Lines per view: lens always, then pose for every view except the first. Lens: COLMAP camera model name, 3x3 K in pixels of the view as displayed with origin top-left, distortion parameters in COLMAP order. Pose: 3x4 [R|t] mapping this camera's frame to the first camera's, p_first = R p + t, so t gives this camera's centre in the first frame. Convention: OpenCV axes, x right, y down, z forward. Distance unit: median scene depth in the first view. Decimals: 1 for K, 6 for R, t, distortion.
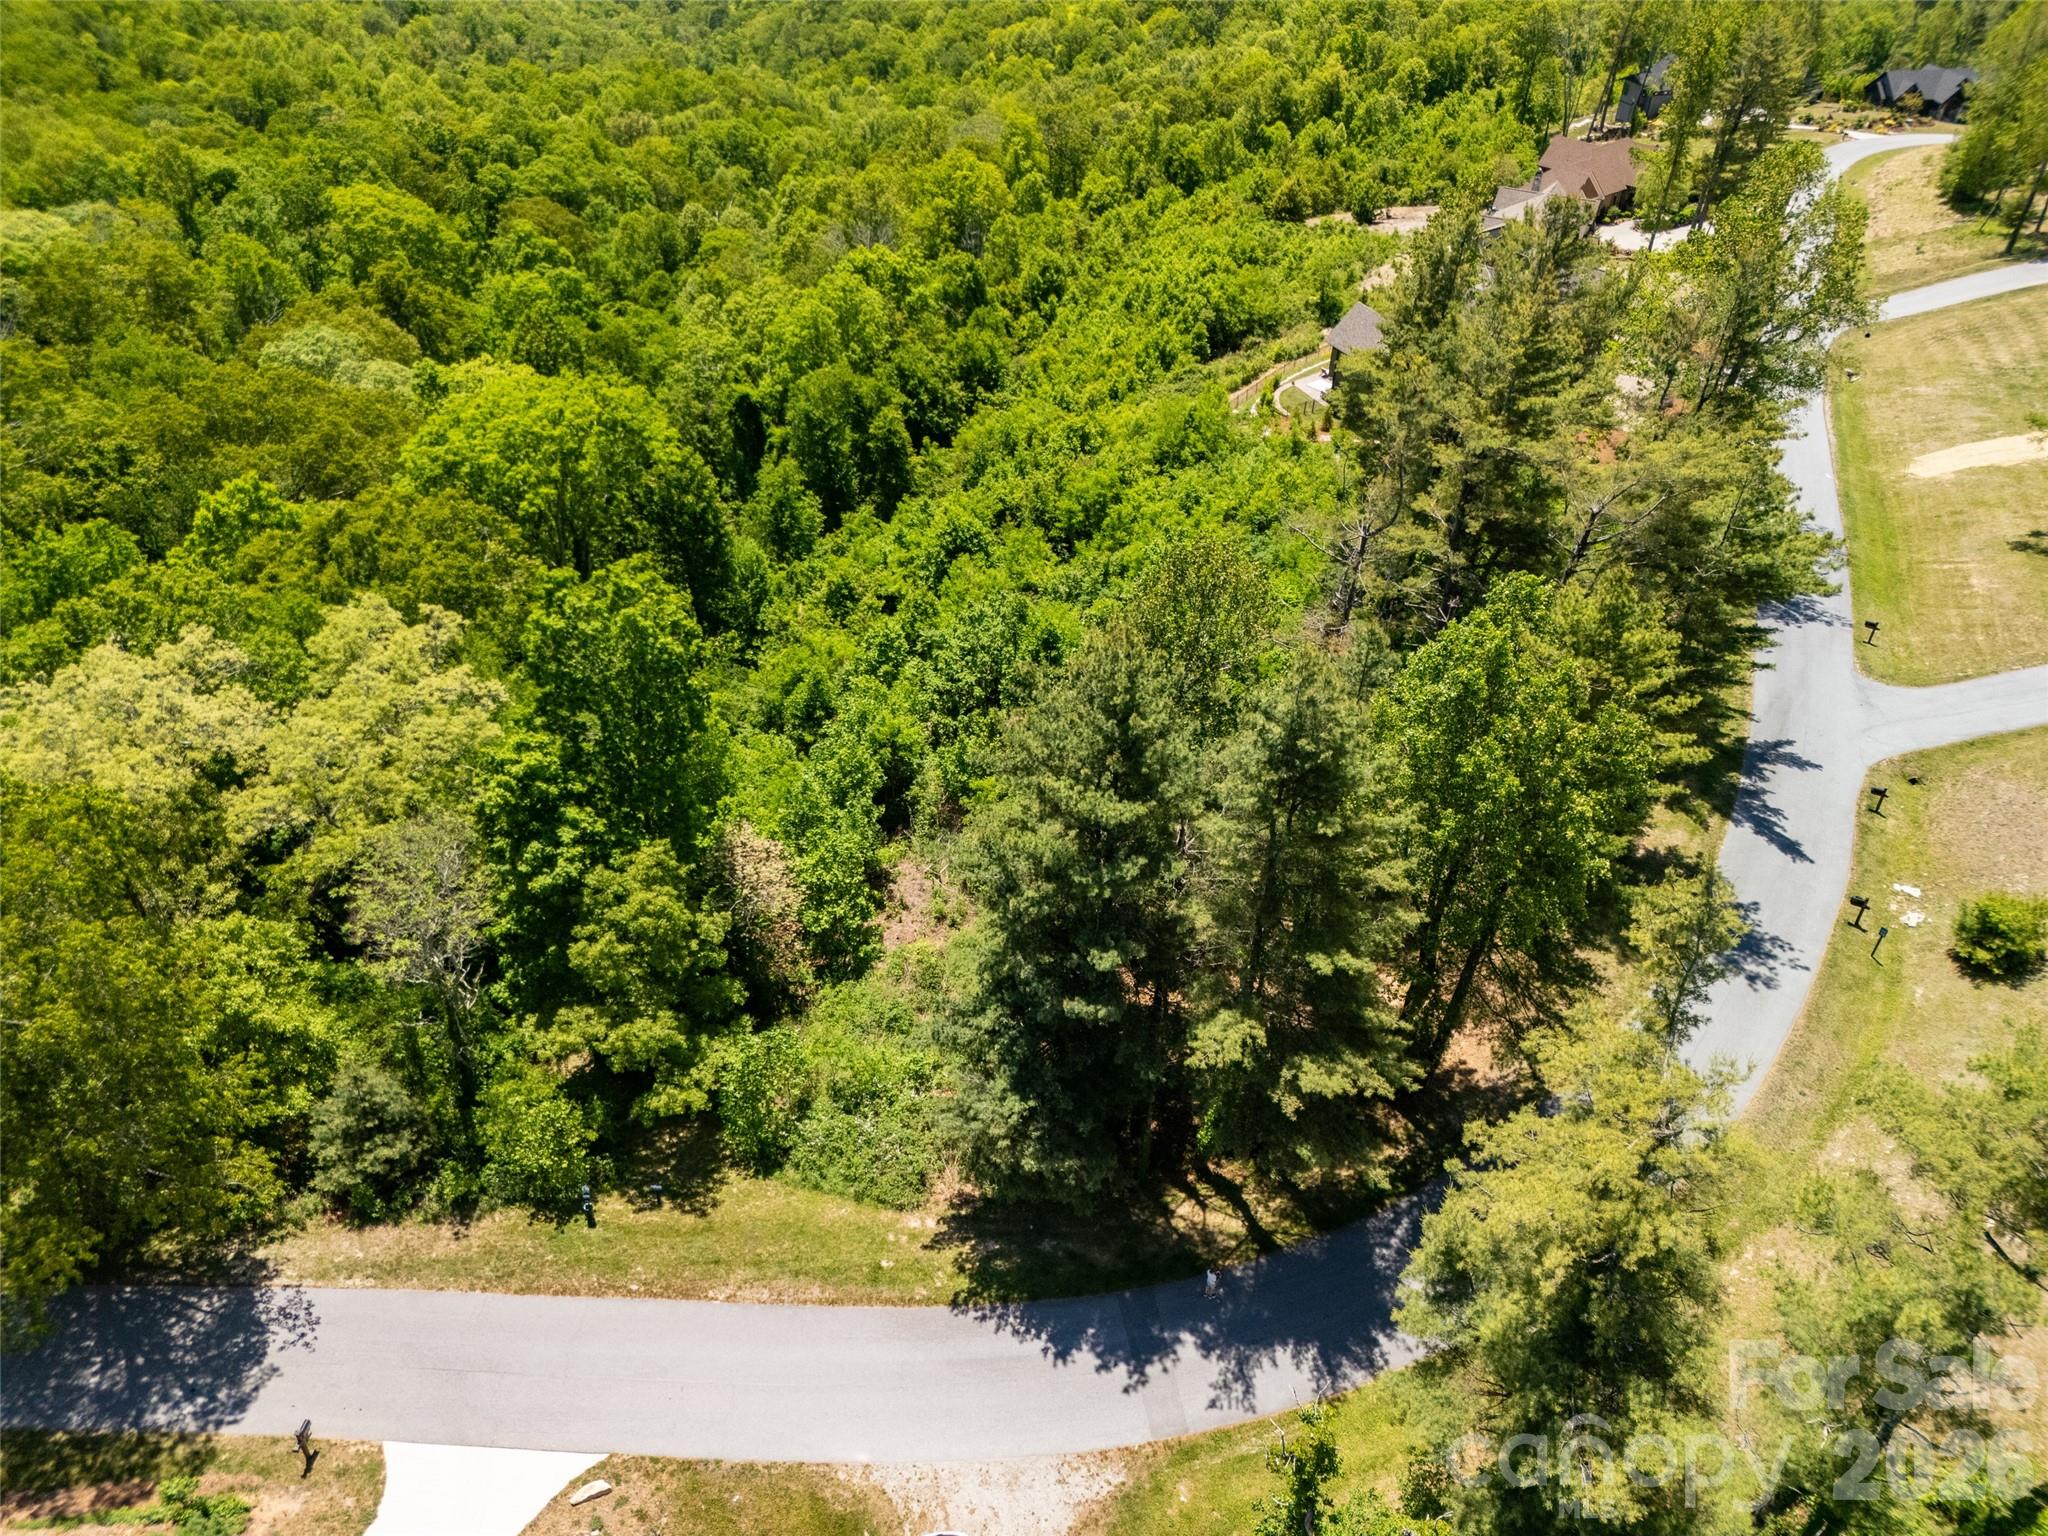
lens RADIAL K [[1467.7, 0, 1023.6], [0, 1467.7, 781.1], [0, 0, 1]] dist [0.062028, -0.065633]
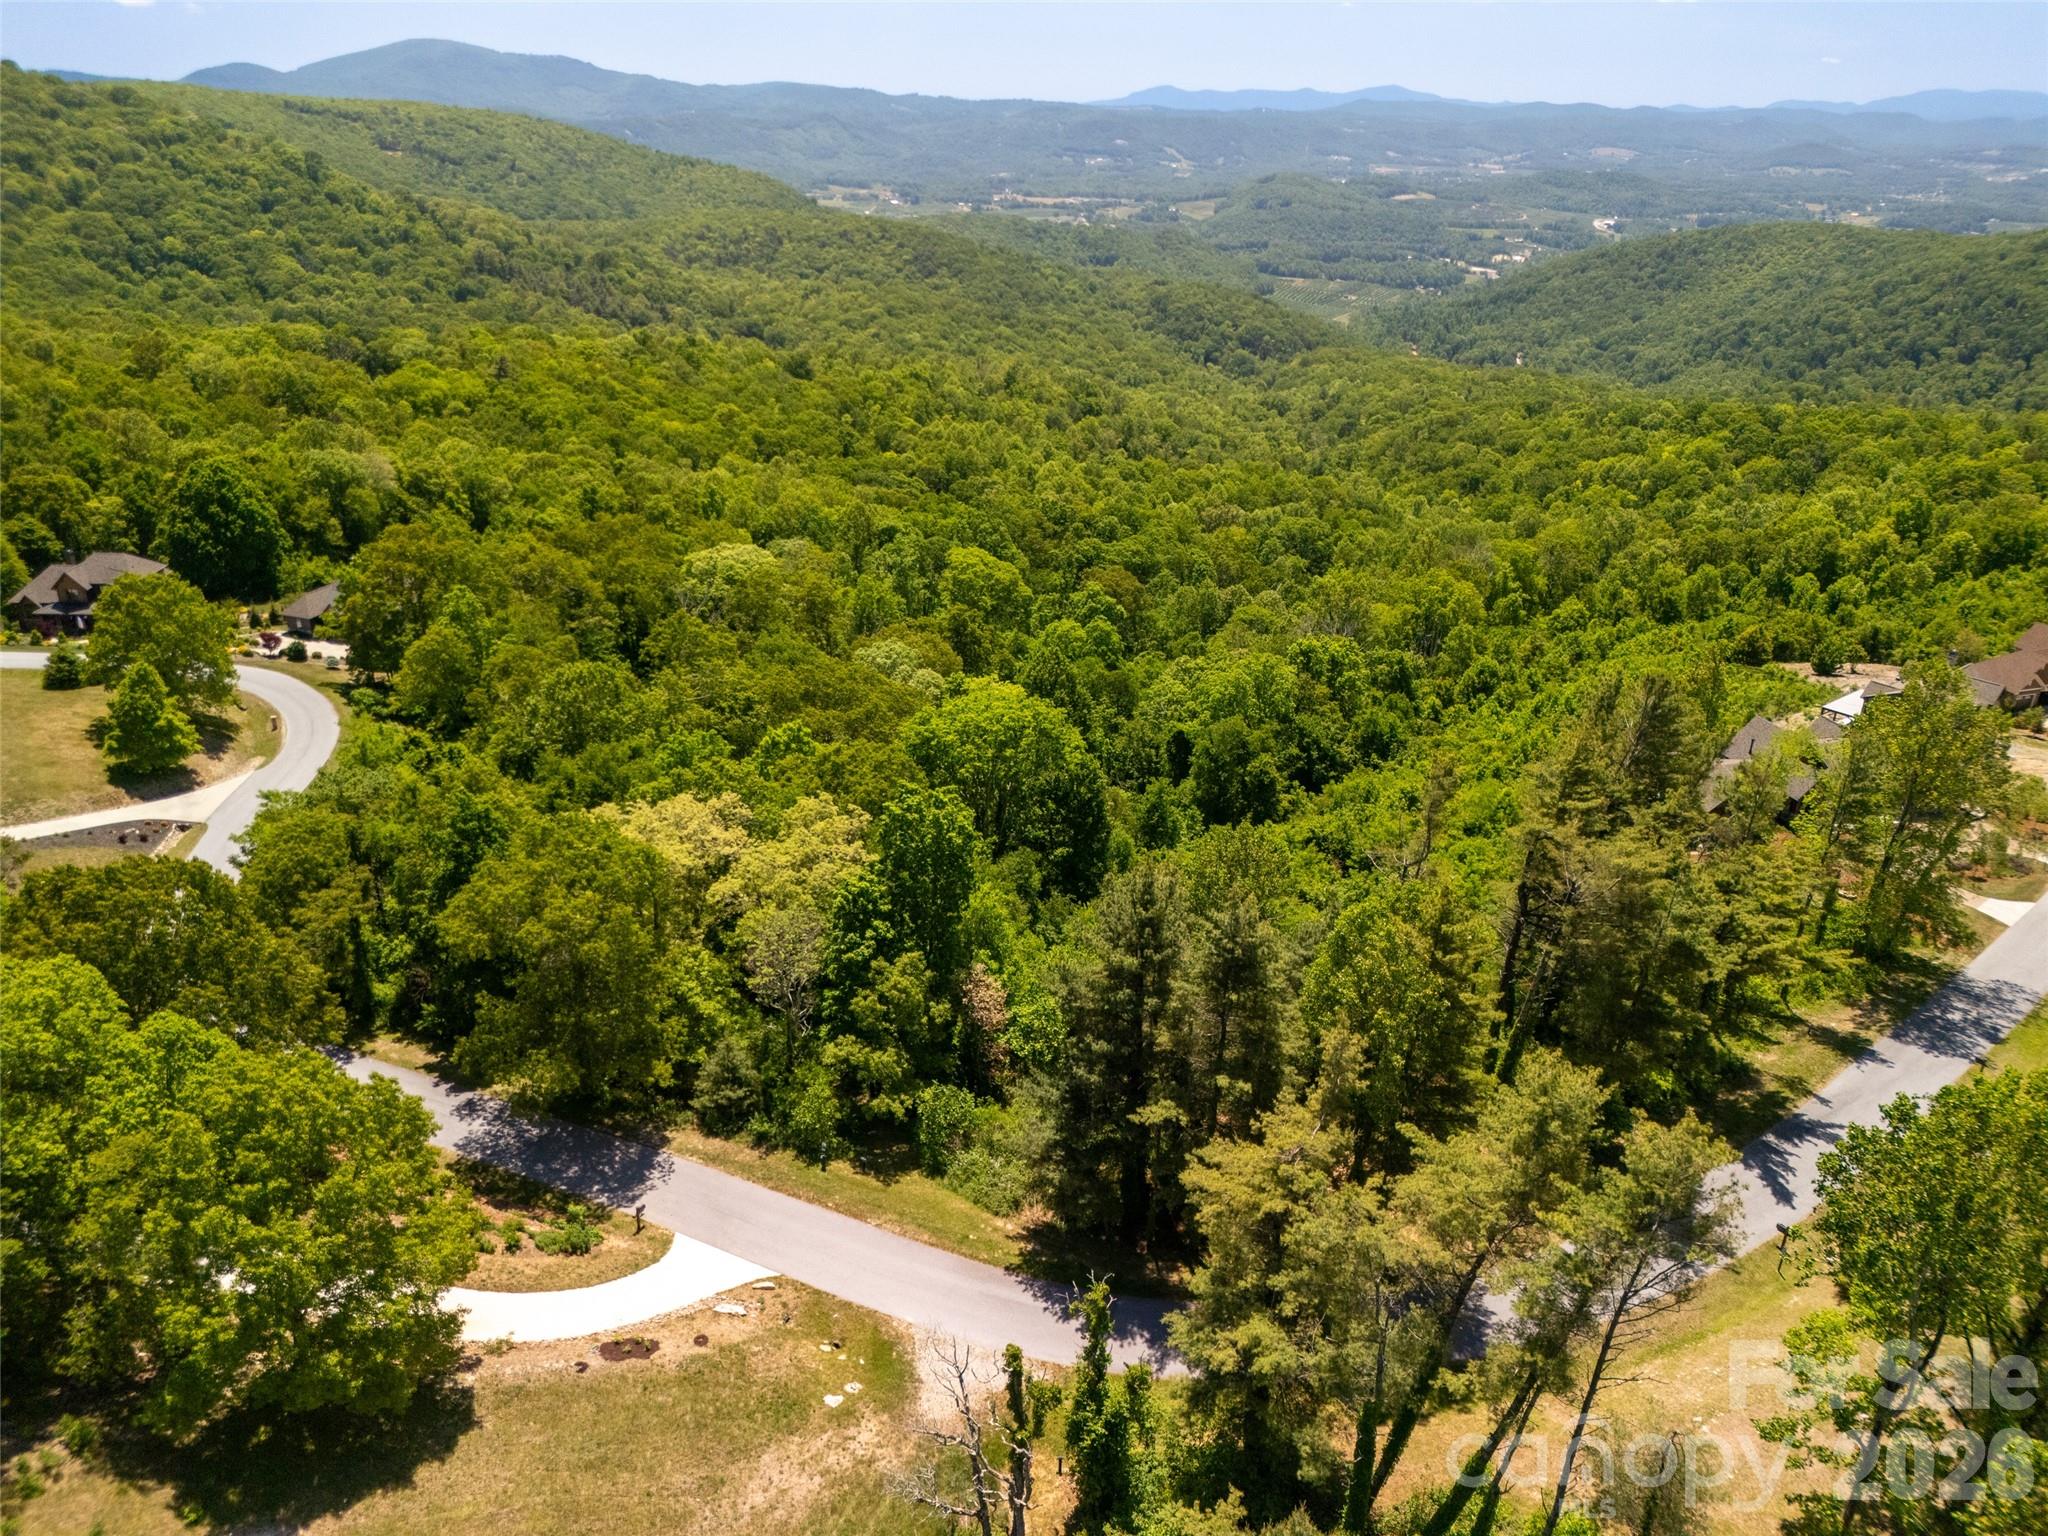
lens RADIAL K [[1467.7, 0, 1023.6], [0, 1467.7, 781.1], [0, 0, 1]] dist [0.062028, -0.065633]
pose [[0.914384, 0.164367, -0.369979, 0.311984], [-0.245319, 0.951940, -0.183383, 0.091417], [0.322055, 0.258446, 0.910761, -0.374636]]
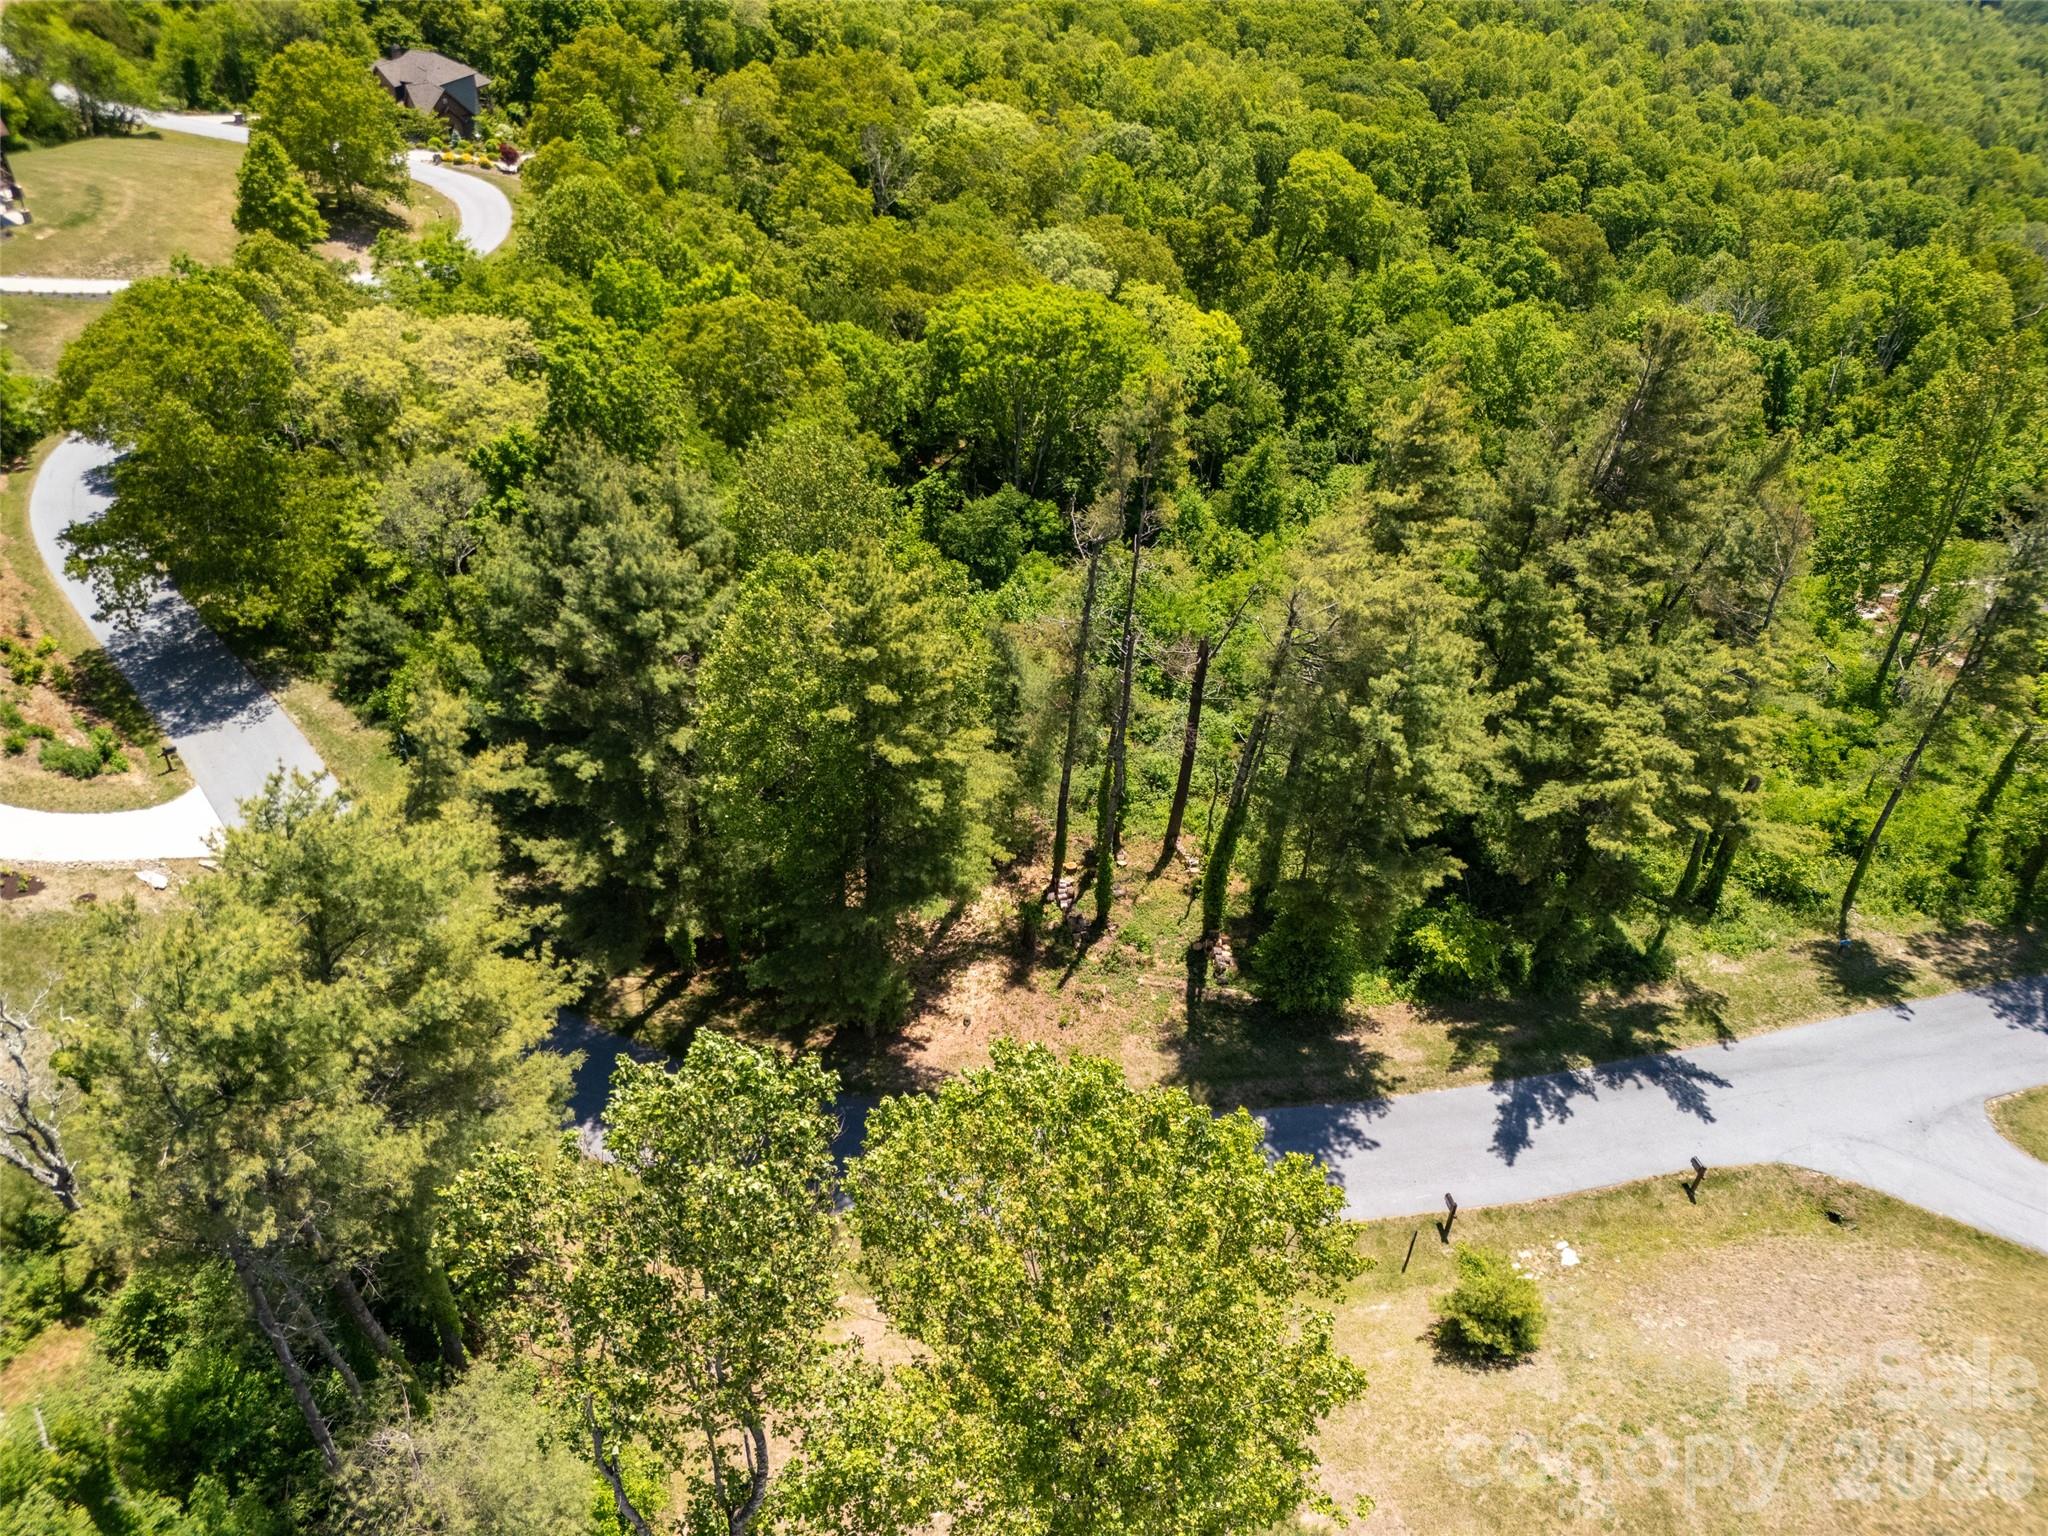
lens RADIAL K [[1467.7, 0, 1023.6], [0, 1467.7, 781.1], [0, 0, 1]] dist [0.062028, -0.065633]
pose [[0.669883, 0.443789, -0.595238, 0.655145], [-0.452146, 0.879738, 0.147056, -0.111545], [0.588915, 0.170624, 0.789979, 0.162720]]
